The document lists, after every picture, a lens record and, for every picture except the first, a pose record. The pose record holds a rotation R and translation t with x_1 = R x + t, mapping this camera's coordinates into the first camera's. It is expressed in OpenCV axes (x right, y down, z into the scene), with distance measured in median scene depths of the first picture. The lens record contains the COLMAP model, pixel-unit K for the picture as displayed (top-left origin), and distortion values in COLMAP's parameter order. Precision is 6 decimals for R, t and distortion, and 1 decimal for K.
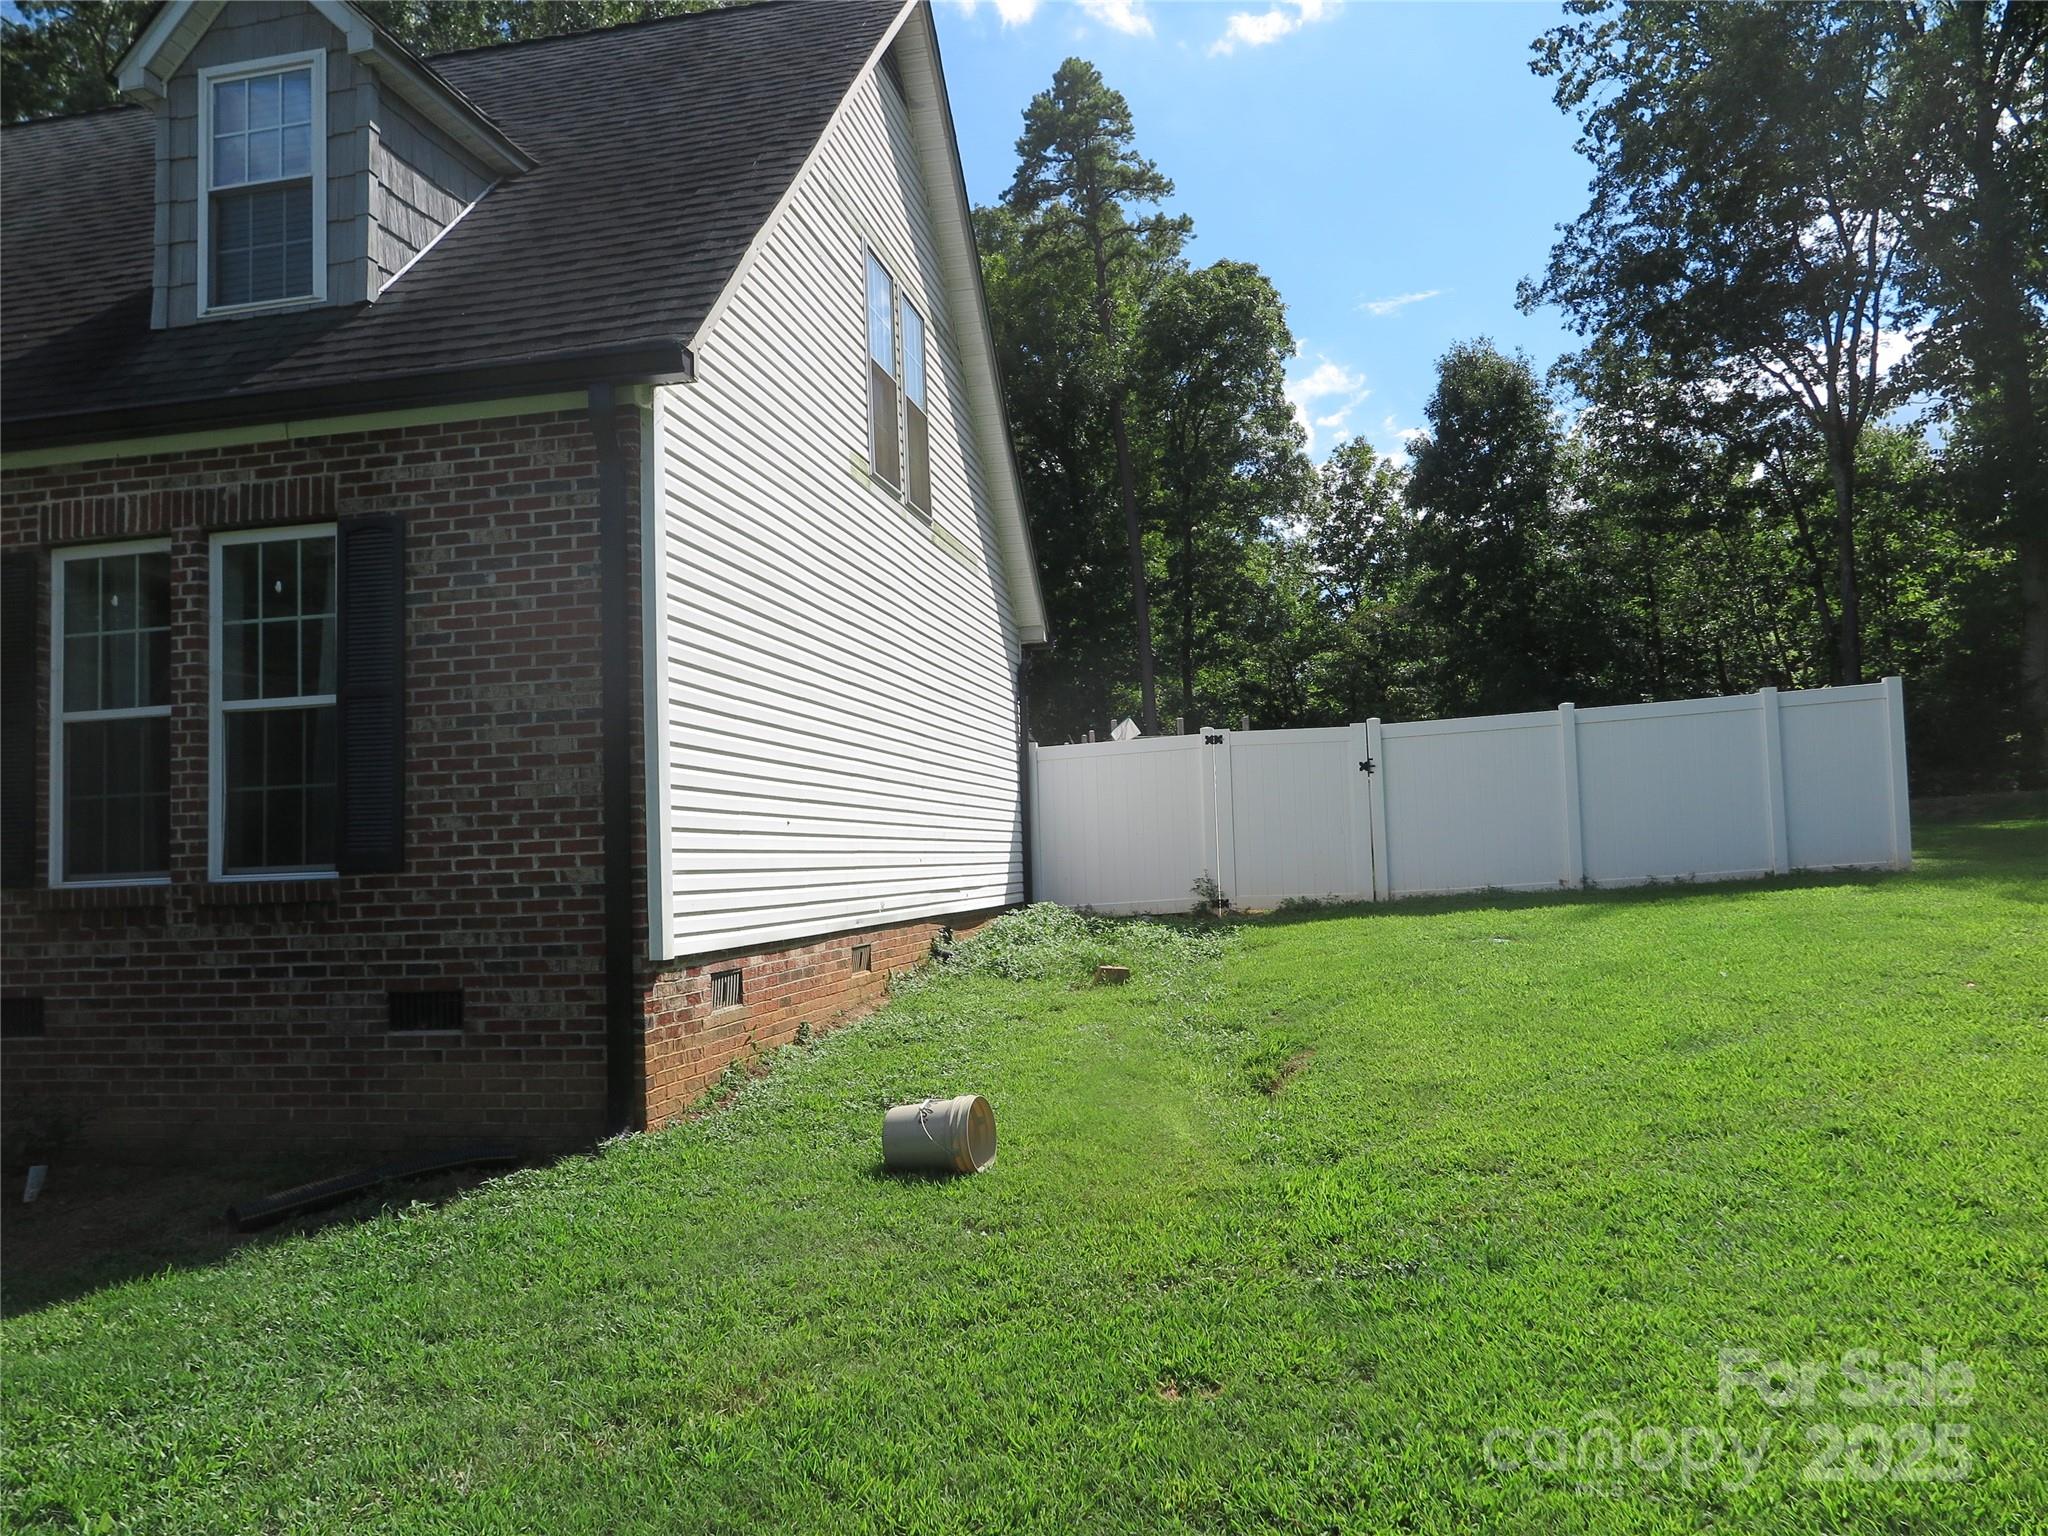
lens RADIAL K [[1472.5, 0, 1025.8], [0, 1472.5, 756.8], [0, 0, 1]] dist [-0.009253, 0.012616]
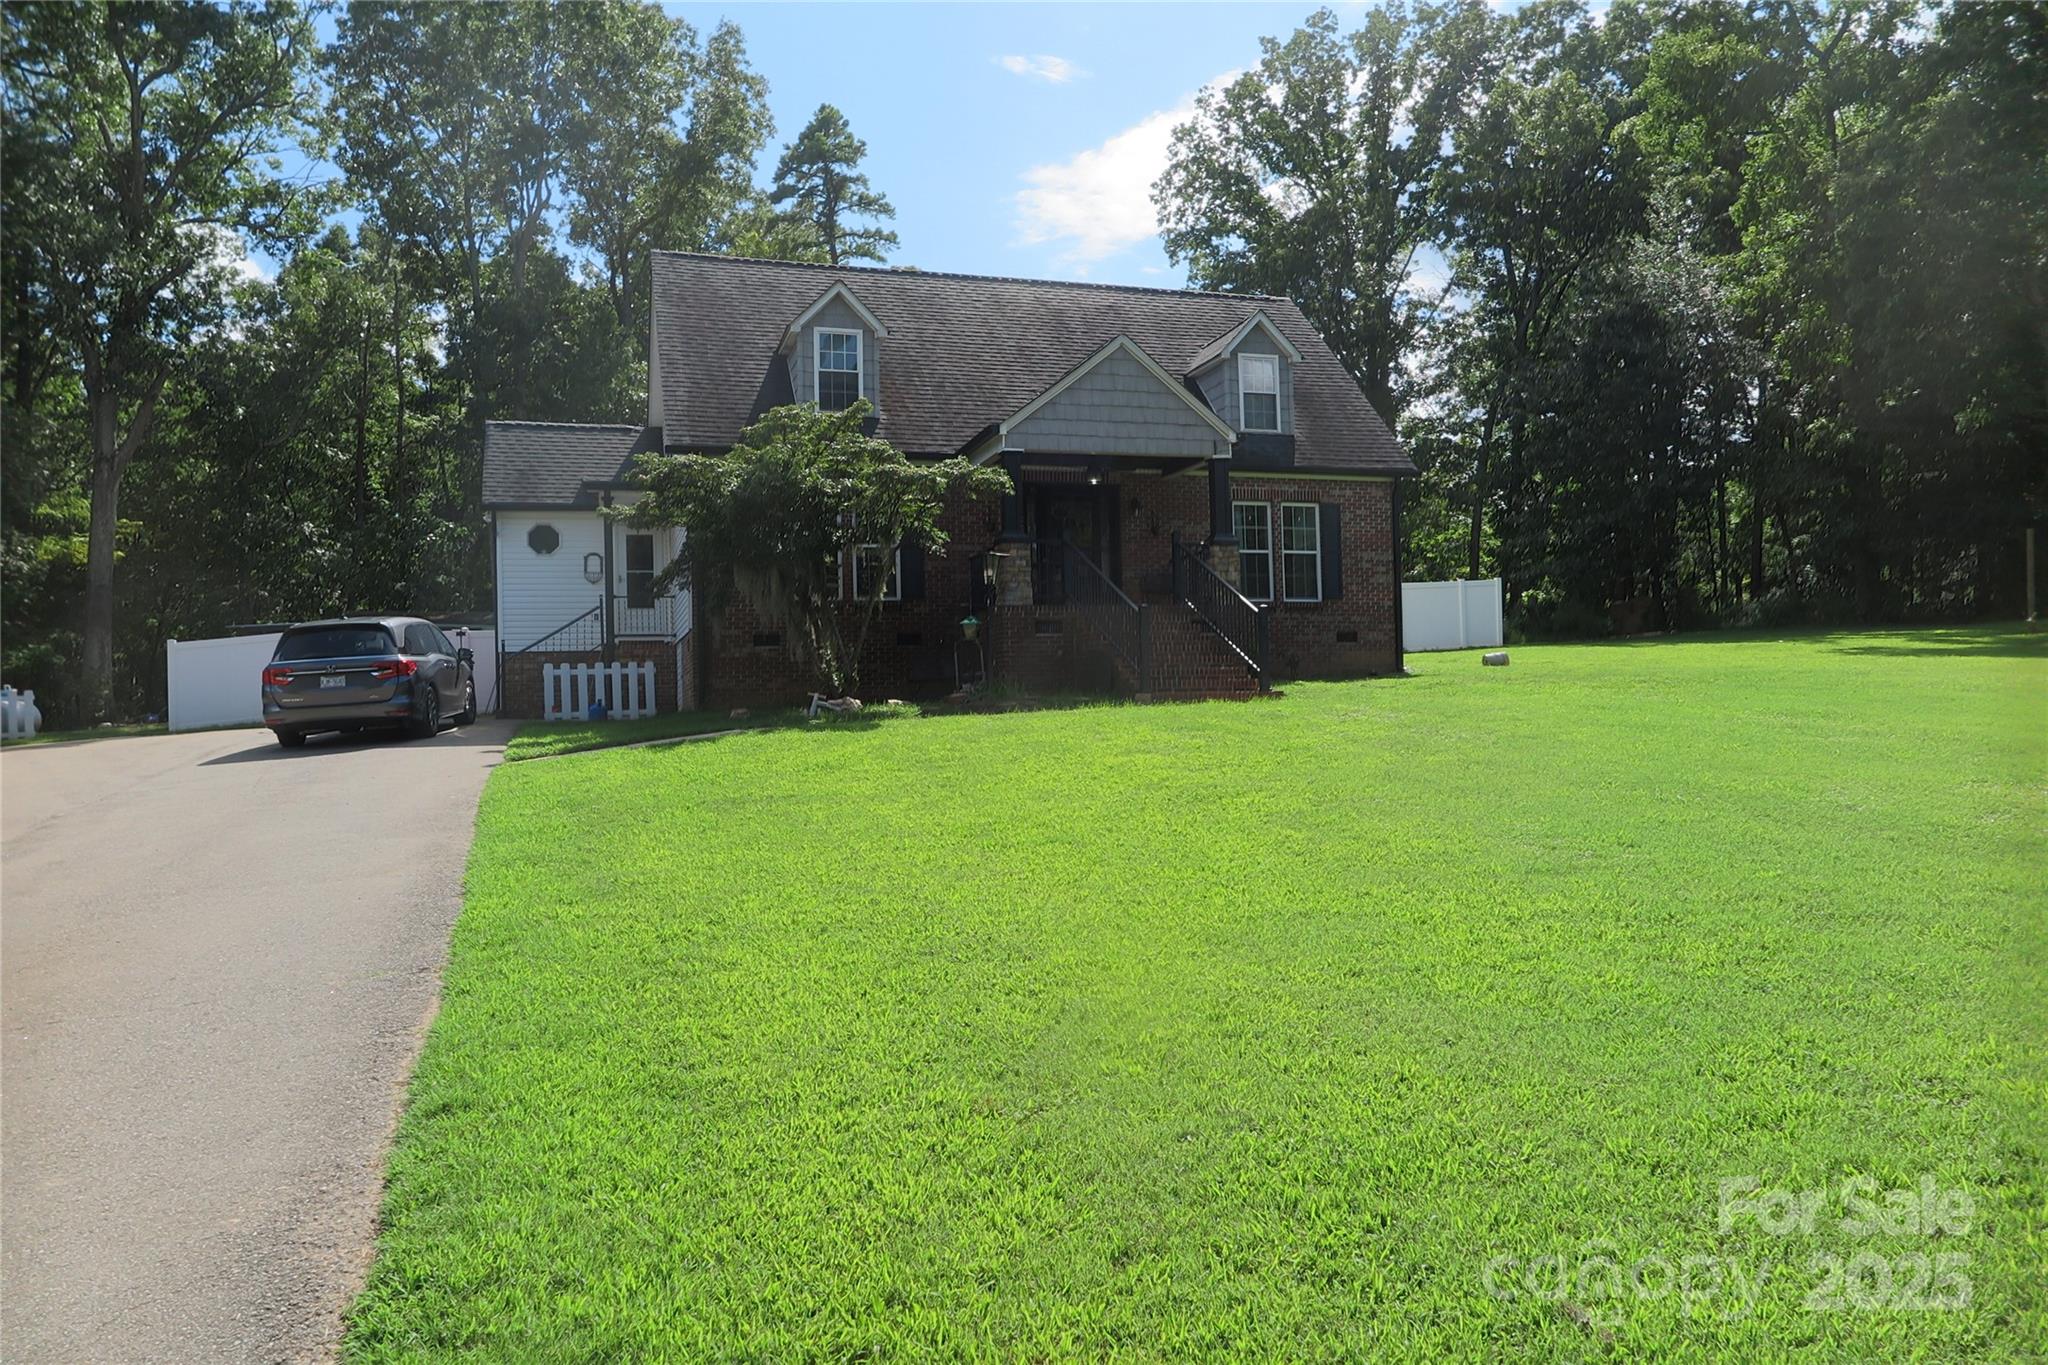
lens RADIAL K [[1408.9, 0, 1019.7], [0, 1408.9, 679.2], [0, 0, 1]] dist [-0.006470, -0.000491]
pose [[0.878138, 0.024367, 0.477786, -2.768370], [-0.035889, 0.999243, 0.015000, 0.246918], [-0.477059, -0.030320, 0.878348, -1.708937]]
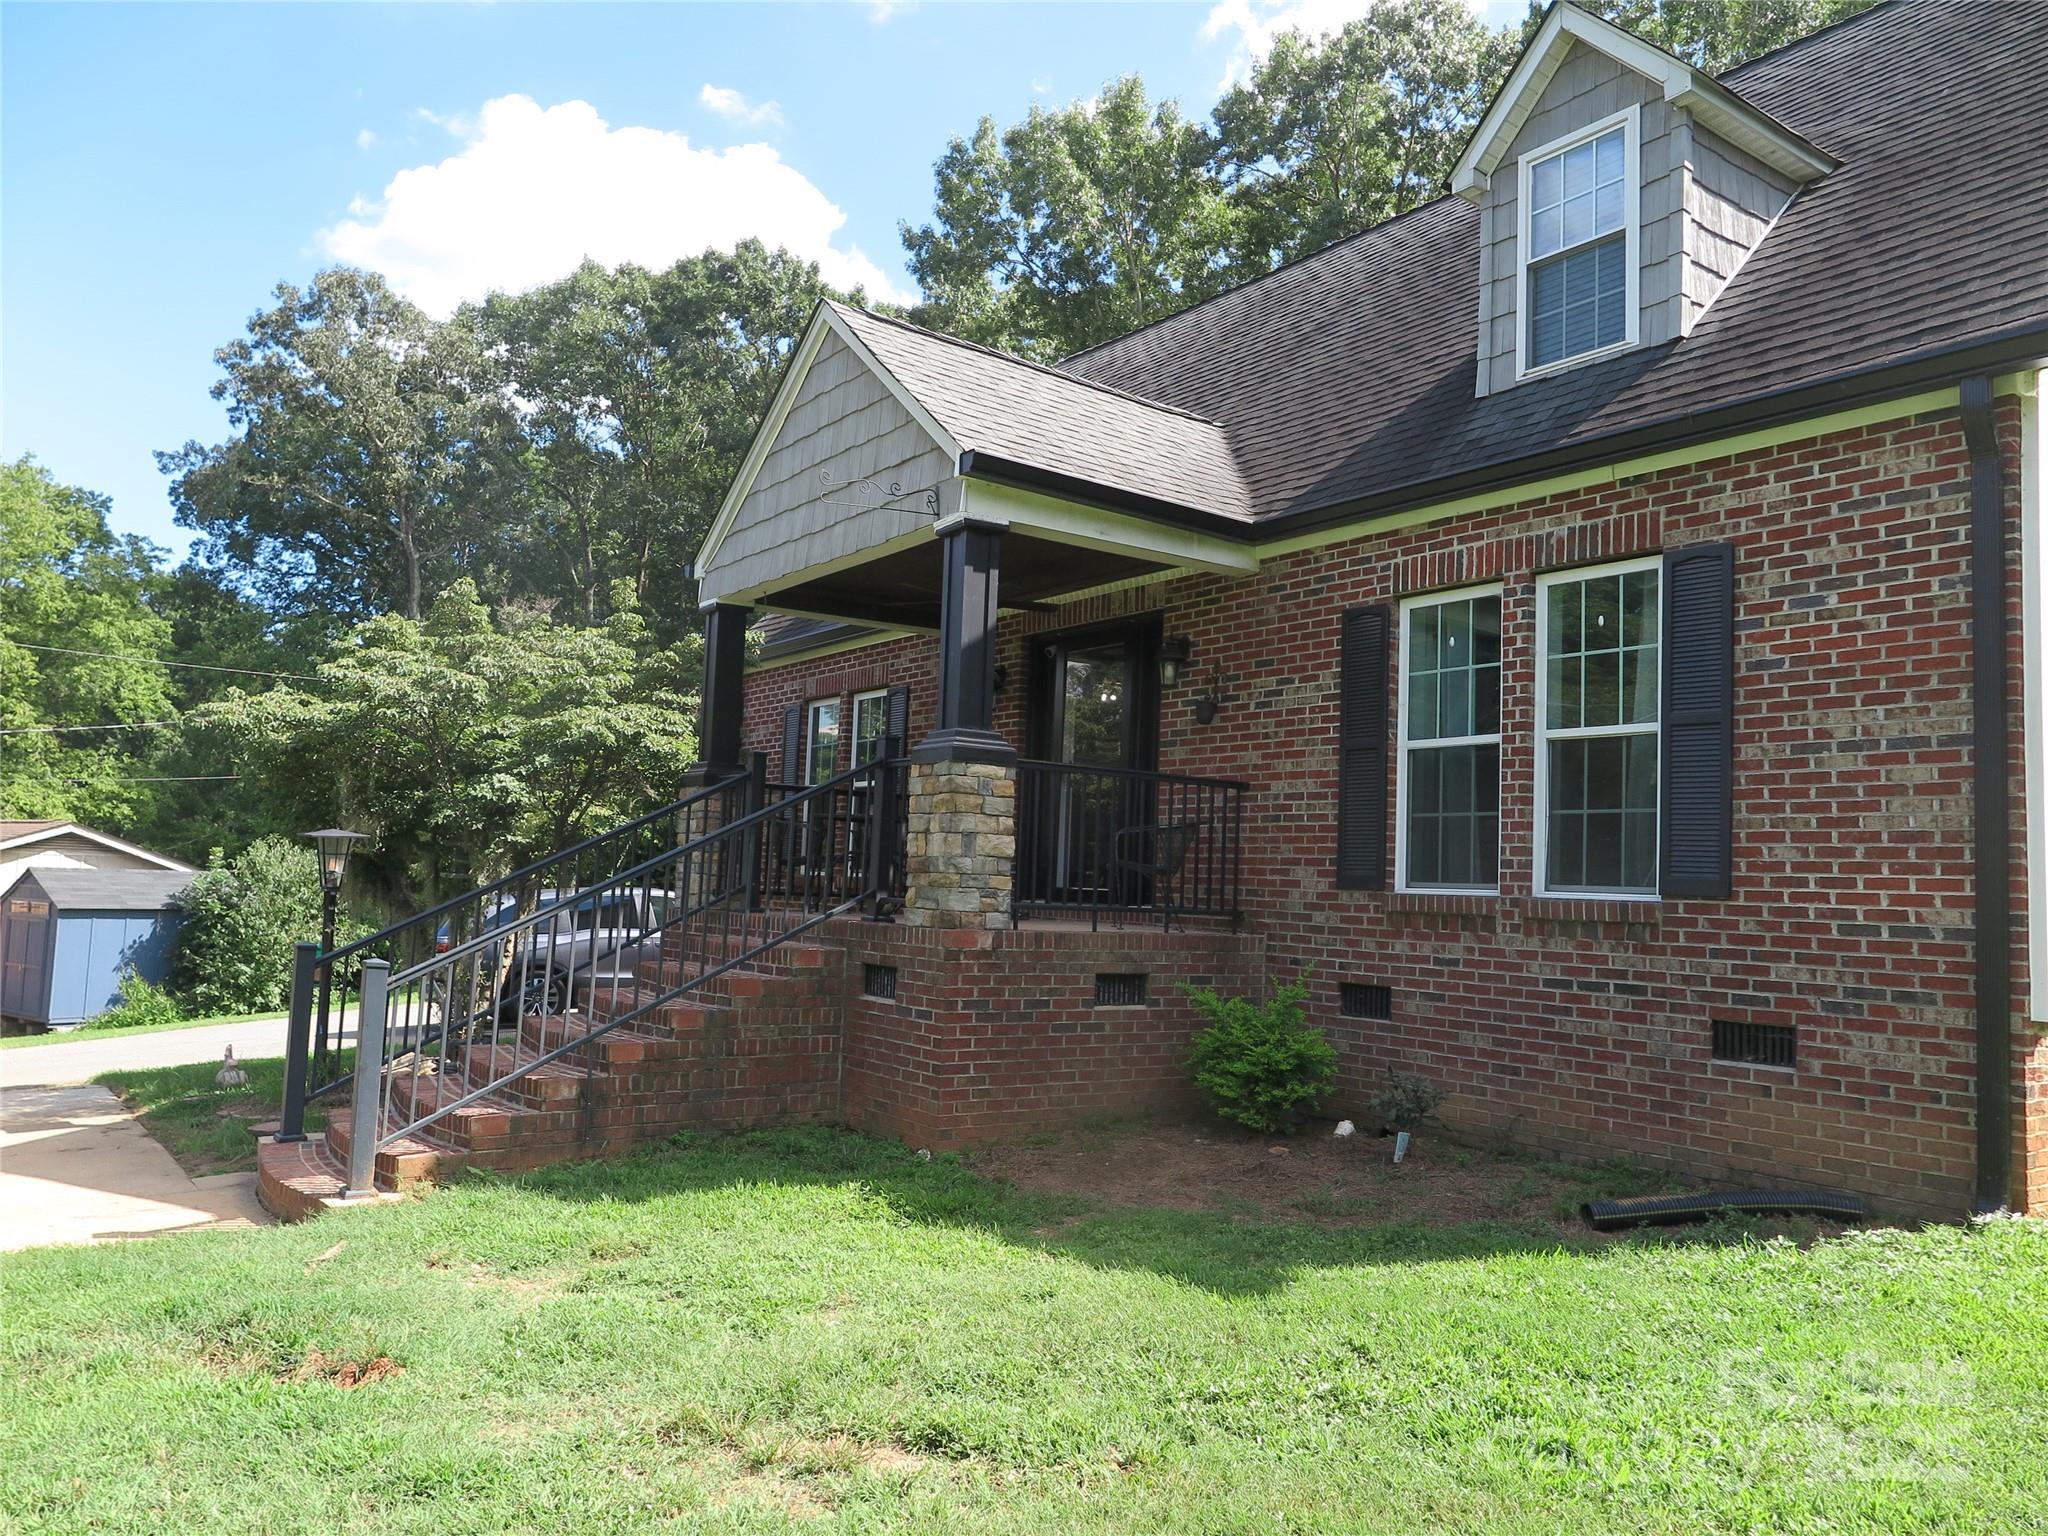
lens RADIAL K [[1472.5, 0, 1031.6], [0, 1472.5, 757.5], [0, 0, 1]] dist [-0.009253, 0.012616]
pose [[0.739911, 0.006484, -0.672674, -0.101924], [-0.022434, 0.999635, -0.015042, 0.007399], [0.672331, 0.026220, 0.739786, -0.052726]]
